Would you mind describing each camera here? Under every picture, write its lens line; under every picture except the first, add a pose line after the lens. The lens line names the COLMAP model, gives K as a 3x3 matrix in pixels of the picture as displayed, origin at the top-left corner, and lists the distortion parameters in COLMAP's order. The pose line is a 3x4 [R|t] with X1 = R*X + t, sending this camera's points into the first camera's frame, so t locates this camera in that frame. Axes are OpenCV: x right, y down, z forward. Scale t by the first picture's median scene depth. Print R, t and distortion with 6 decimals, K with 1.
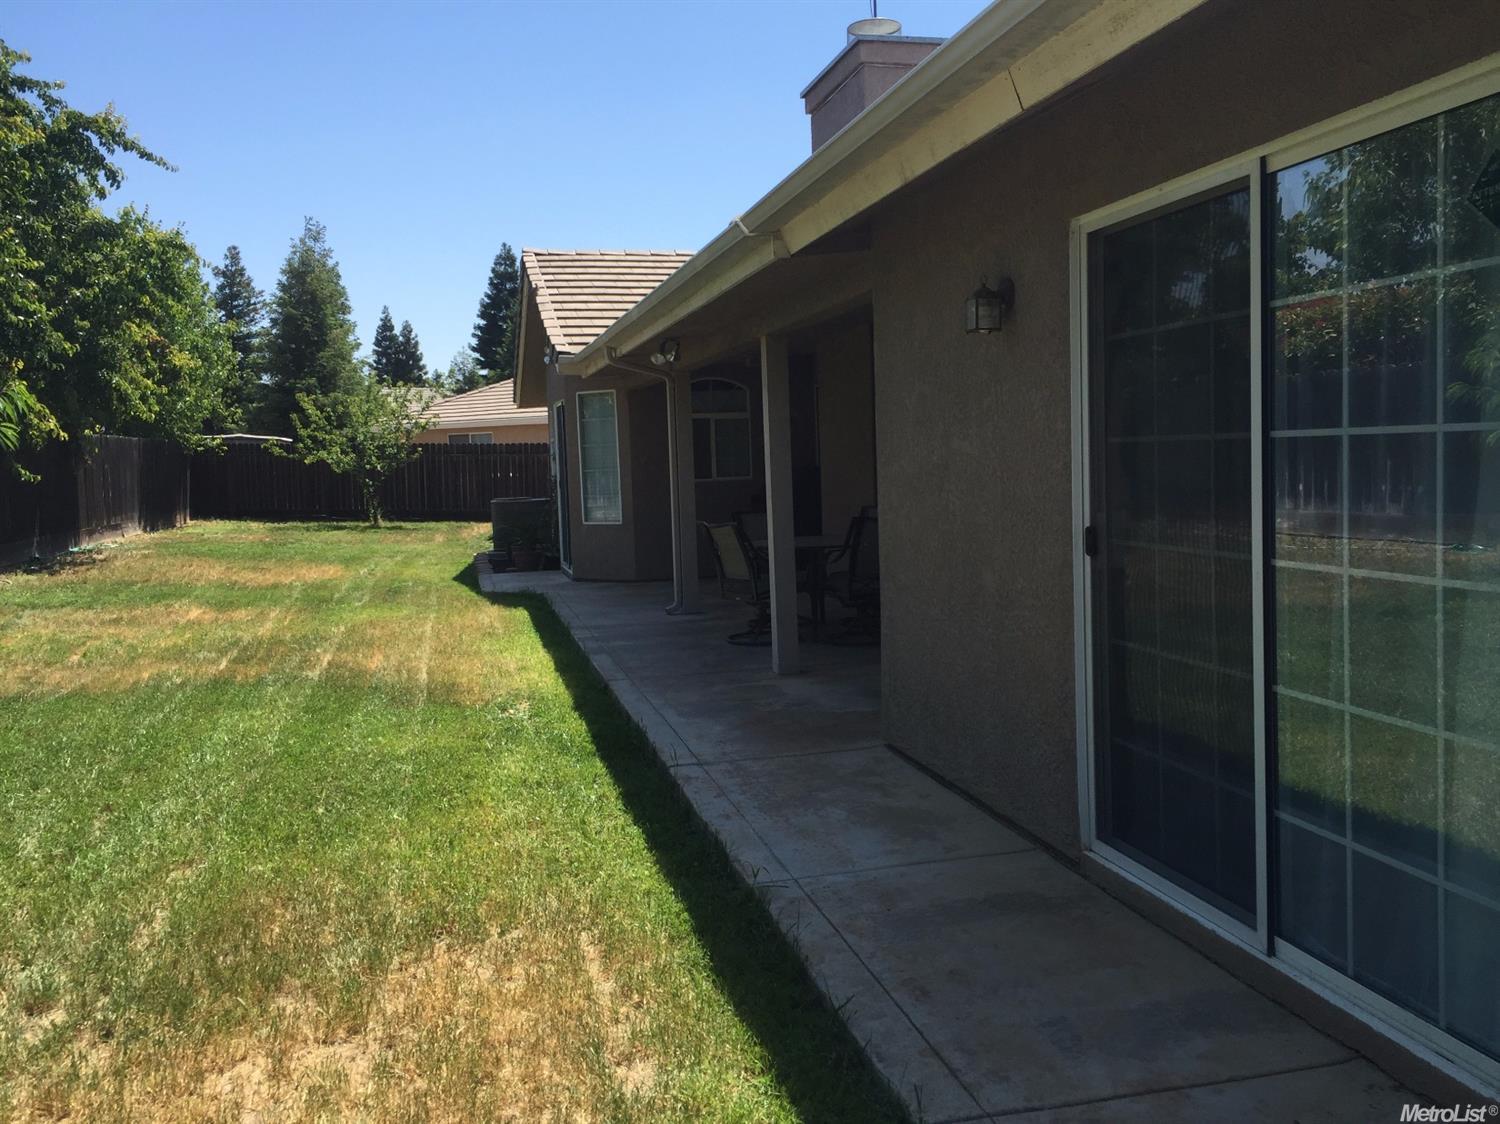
lens RADIAL K [[1301.3, 0, 753.7], [0, 1301.3, 512.2], [0, 0, 1]] dist [0.091403, -0.109078]
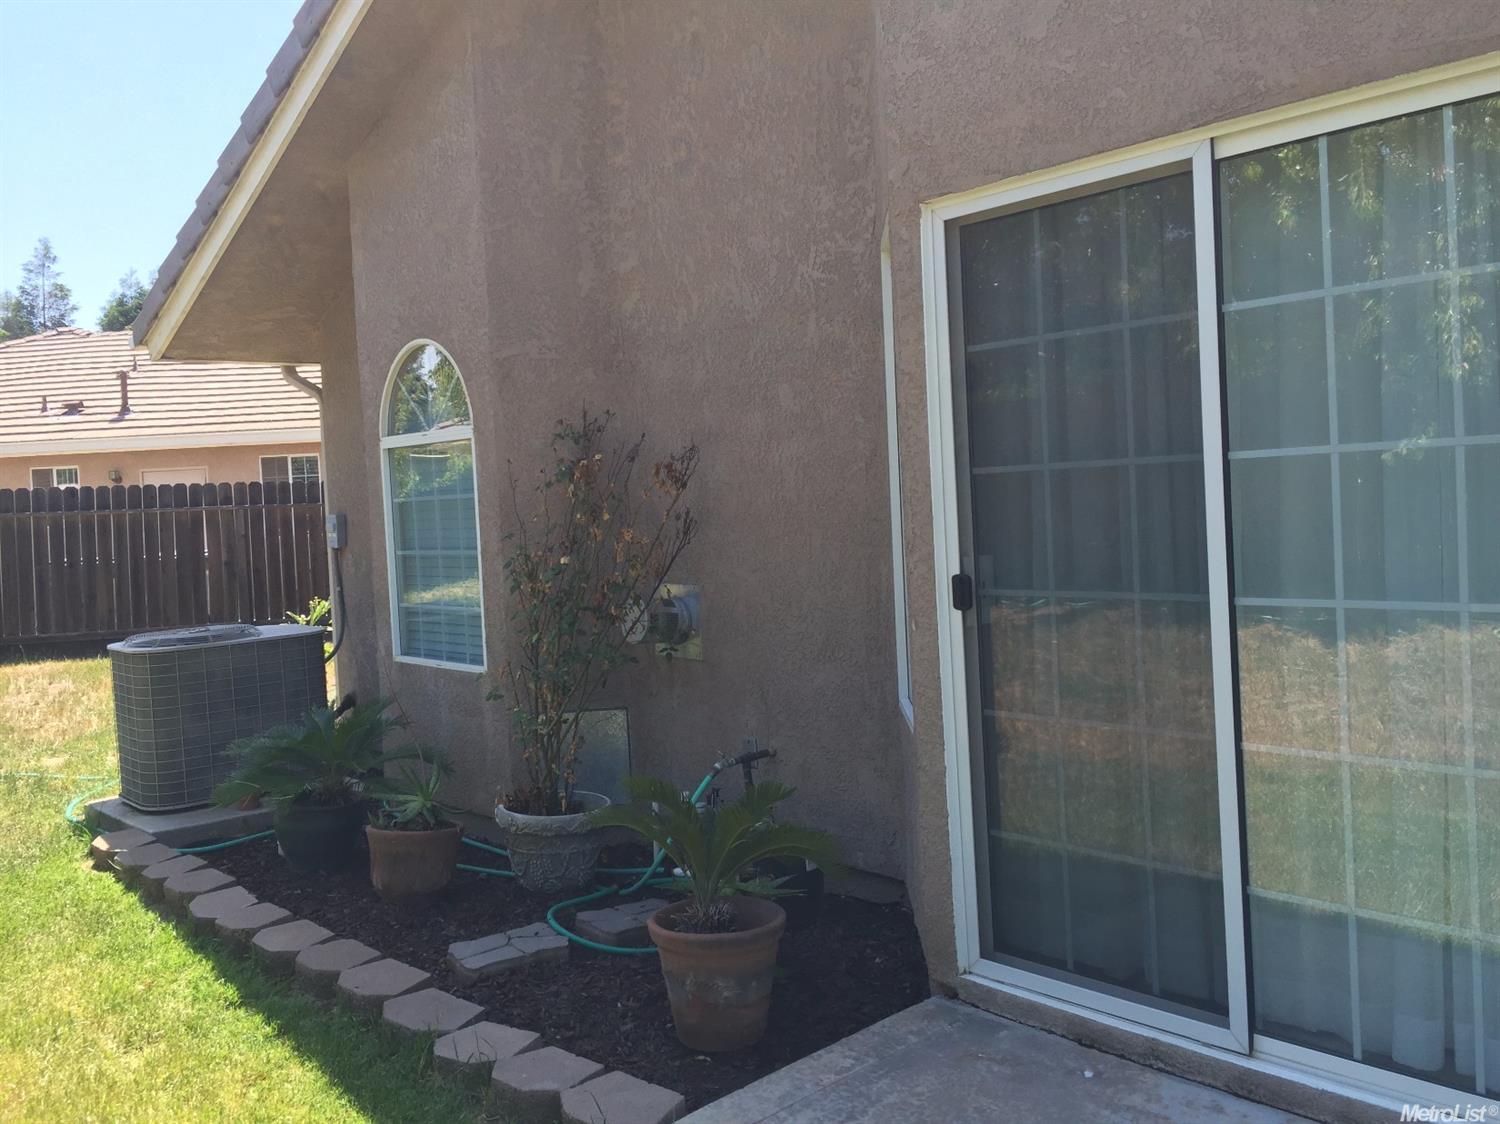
lens RADIAL K [[1301.3, 0, 753.7], [0, 1301.3, 512.2], [0, 0, 1]] dist [0.091403, -0.109078]
pose [[0.824691, -0.028859, 0.564847, -0.356752], [0.054470, 0.998108, -0.028532, -0.013185], [-0.562955, 0.054298, 0.824702, 0.449336]]
